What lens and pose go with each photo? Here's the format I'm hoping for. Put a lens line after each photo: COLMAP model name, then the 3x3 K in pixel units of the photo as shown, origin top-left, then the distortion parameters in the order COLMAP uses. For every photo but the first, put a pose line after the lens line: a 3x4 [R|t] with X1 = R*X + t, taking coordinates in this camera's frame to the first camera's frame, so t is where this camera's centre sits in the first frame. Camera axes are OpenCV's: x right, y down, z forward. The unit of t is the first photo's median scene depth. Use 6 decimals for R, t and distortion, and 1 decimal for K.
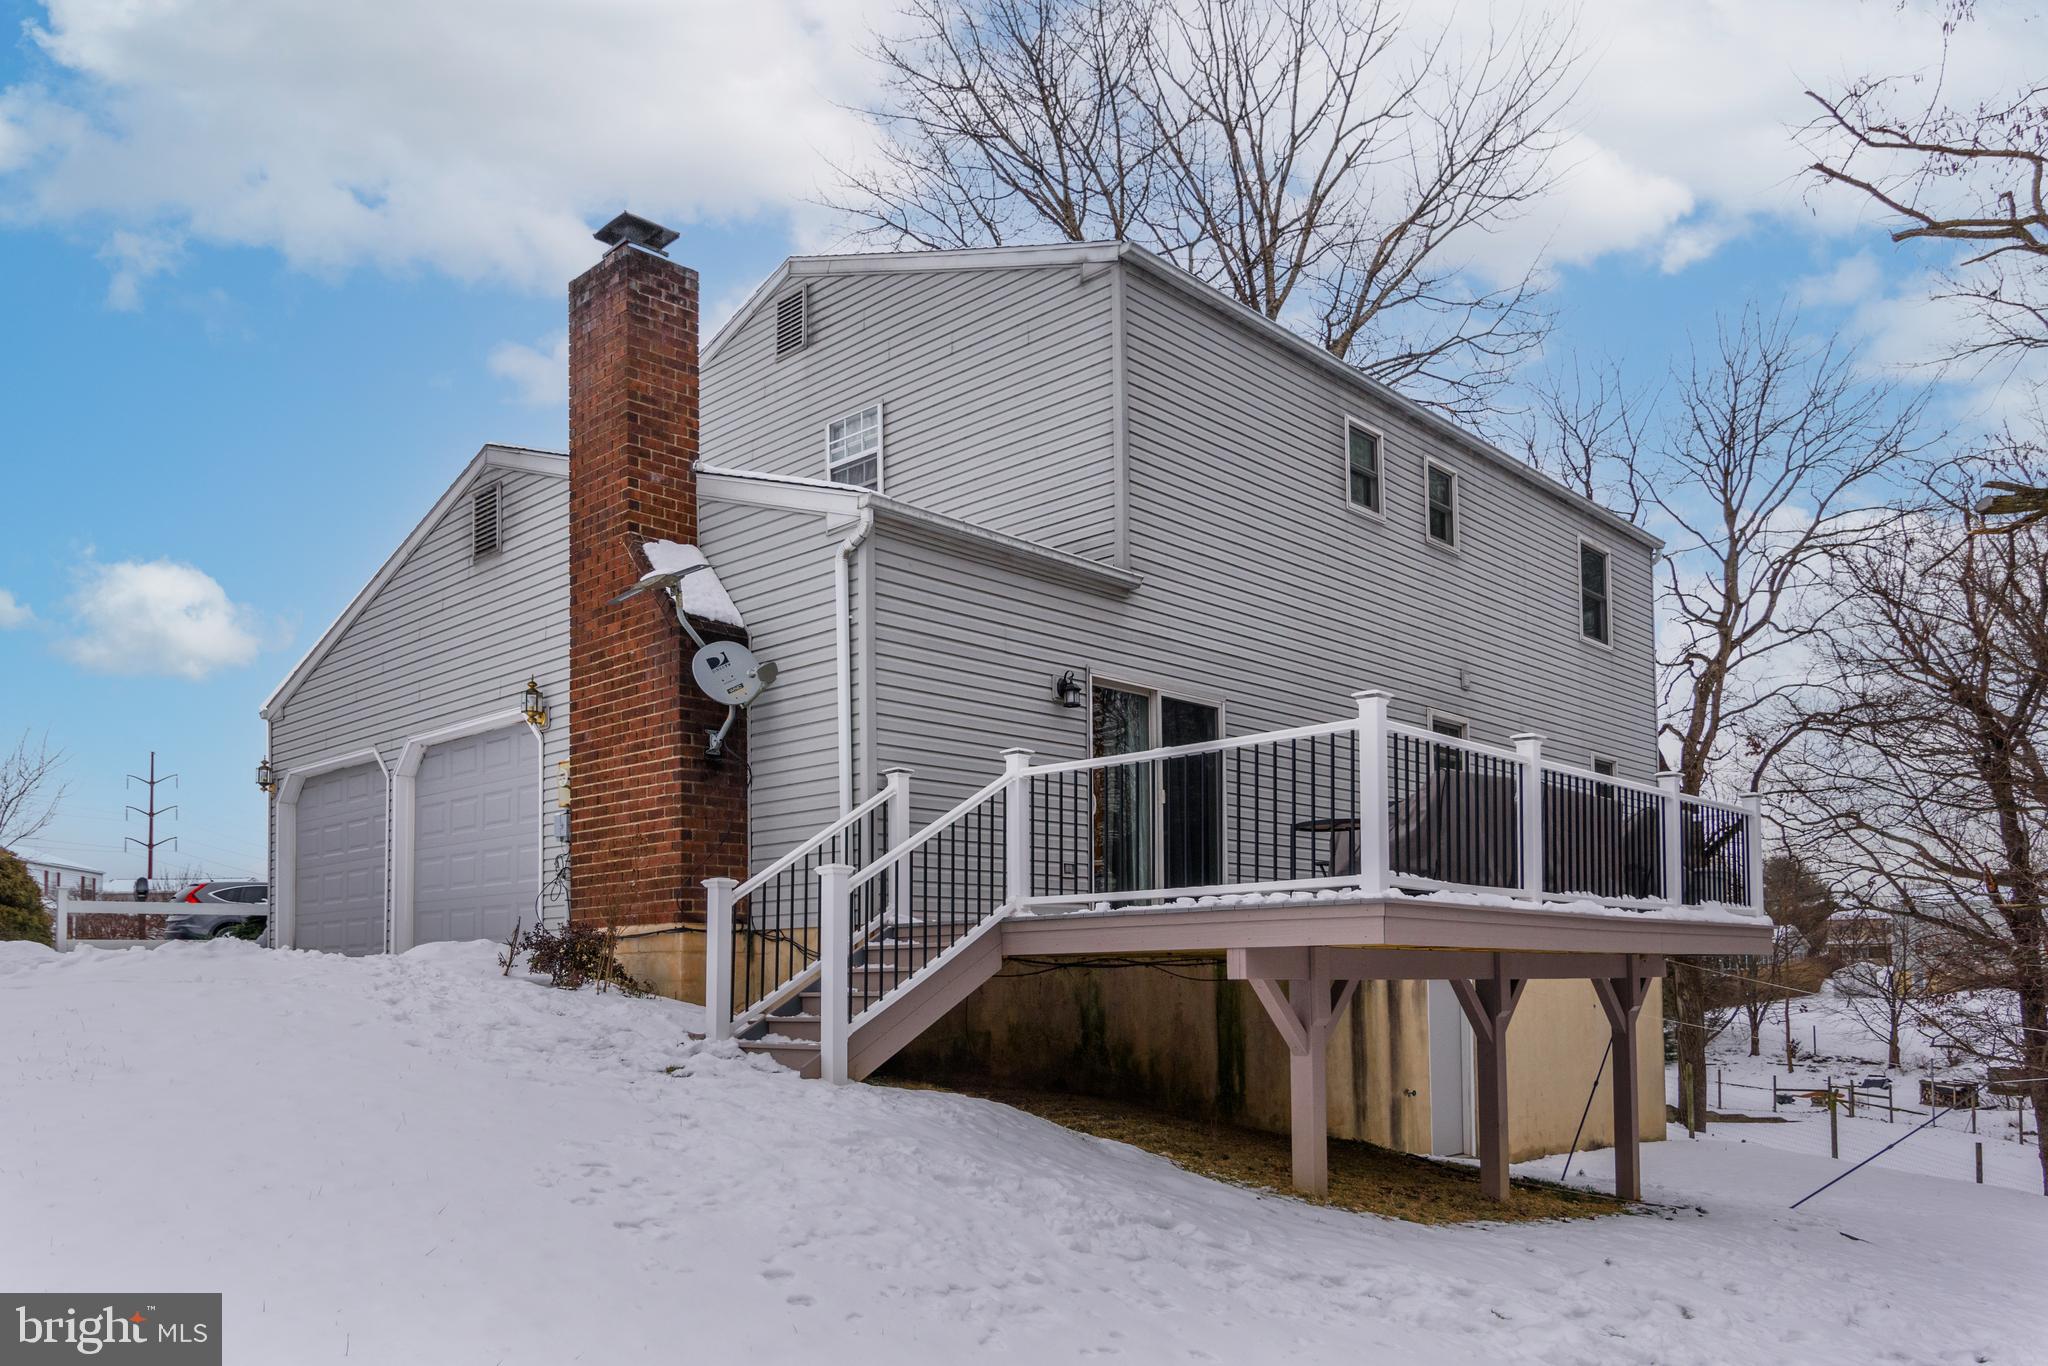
lens RADIAL K [[1161.5, 0, 1023.5], [0, 1161.5, 688.9], [0, 0, 1]] dist [0.000245, -0.000087]
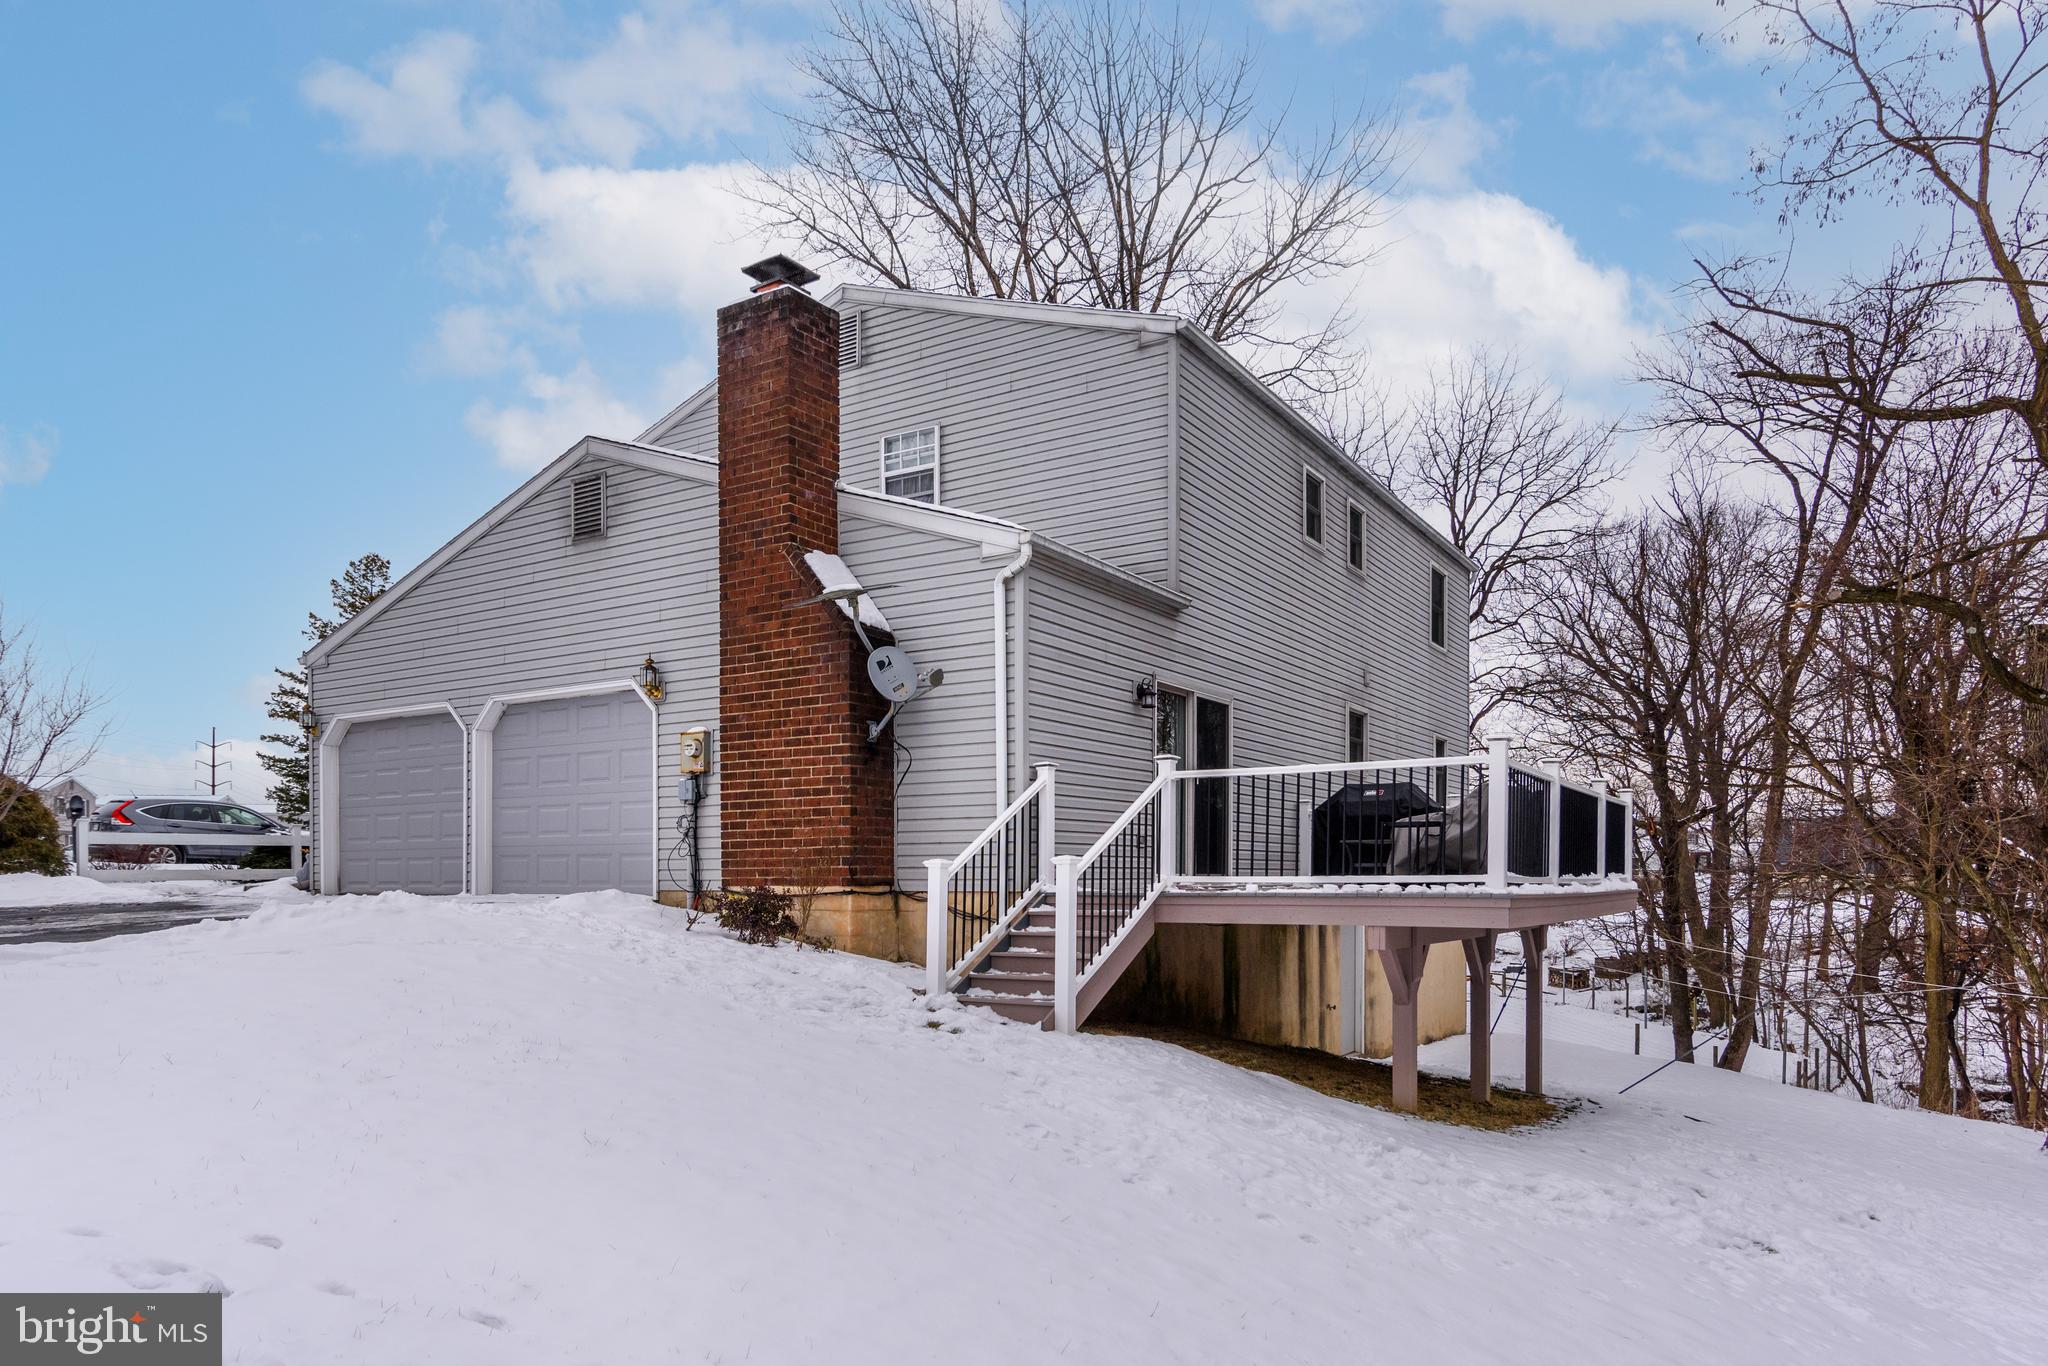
lens RADIAL K [[1000.6, 0, 1033.0], [0, 1000.6, 670.9], [0, 0, 1]] dist [0.002022, 0.000628]
pose [[0.985197, 0.043875, 0.165716, -0.248542], [-0.049436, 0.998339, 0.029586, -0.047374], [-0.164143, -0.037340, 0.985730, -0.016539]]
